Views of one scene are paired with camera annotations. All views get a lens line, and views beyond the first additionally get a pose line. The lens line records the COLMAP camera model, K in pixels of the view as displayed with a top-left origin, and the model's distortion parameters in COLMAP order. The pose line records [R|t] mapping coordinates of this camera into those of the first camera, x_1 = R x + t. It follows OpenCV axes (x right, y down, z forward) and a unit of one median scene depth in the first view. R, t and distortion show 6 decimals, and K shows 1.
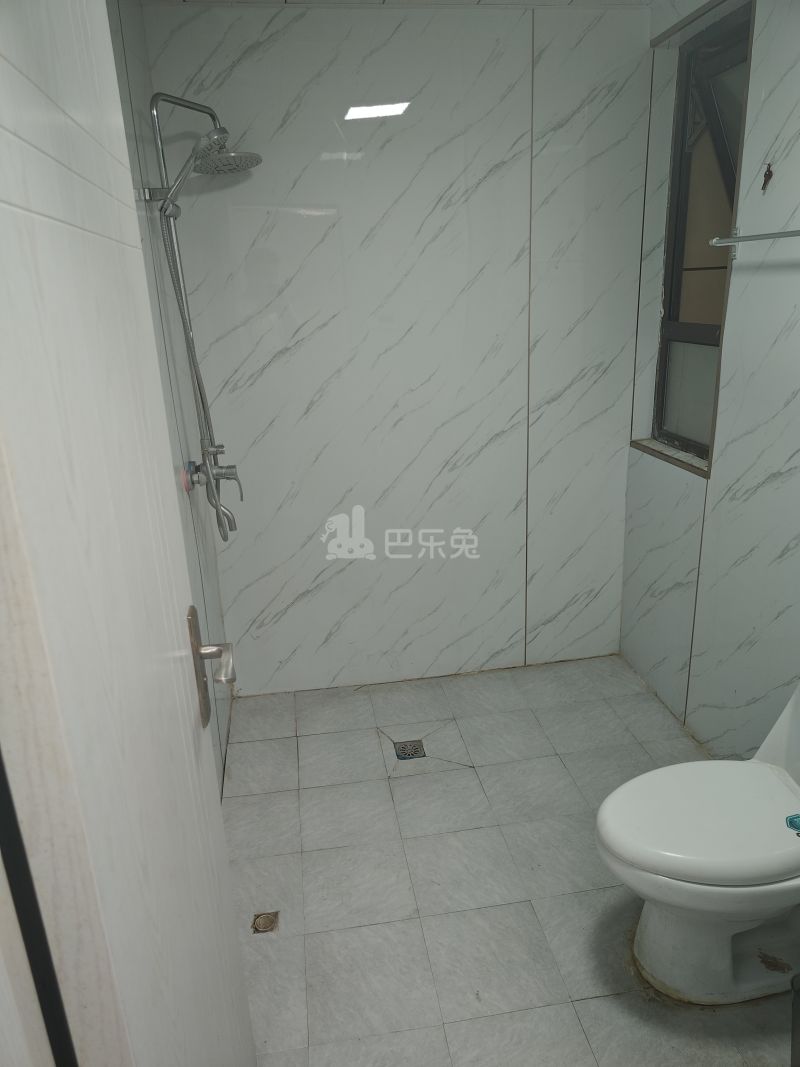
lens RADIAL K [[741.7, 0, 400.0], [0, 741.7, 533.5], [0, 0, 1]] dist [0.014366, -0.005857]
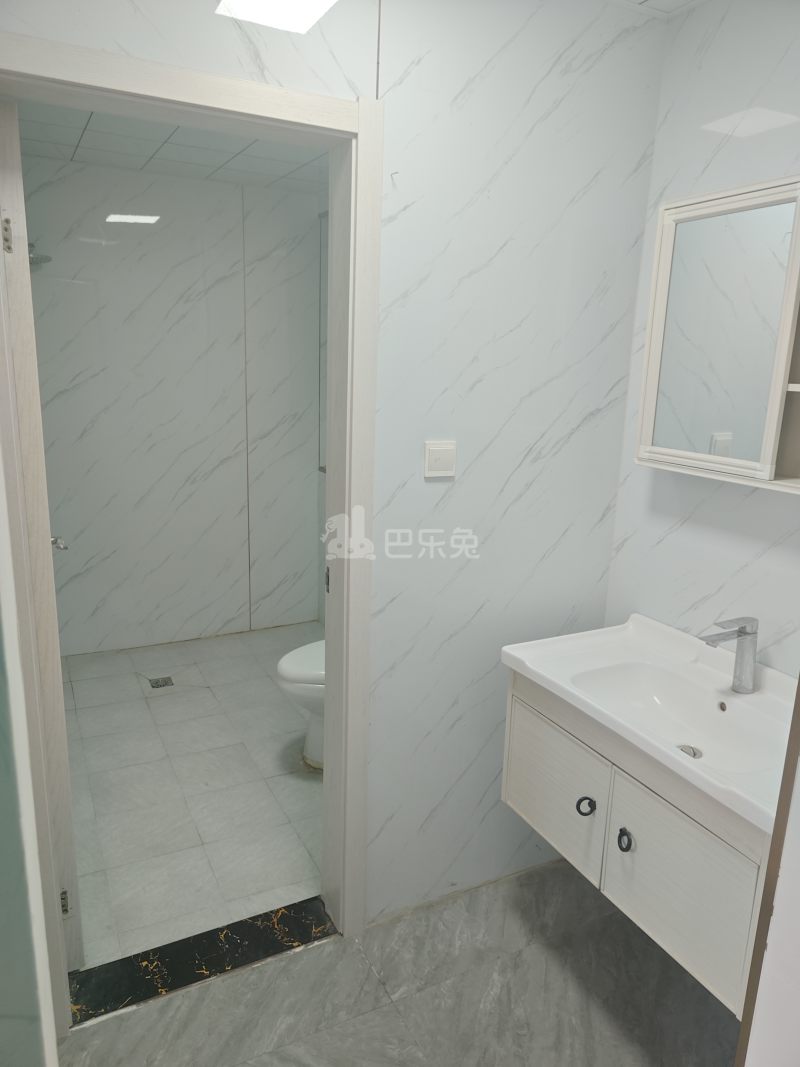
lens RADIAL K [[741.7, 0, 400.0], [0, 741.7, 533.5], [0, 0, 1]] dist [0.014366, -0.005857]
pose [[0.946761, -0.002562, 0.321927, -0.010567], [0.030117, 0.996288, -0.080645, 0.135599], [-0.320525, 0.086047, 0.943324, -0.441990]]
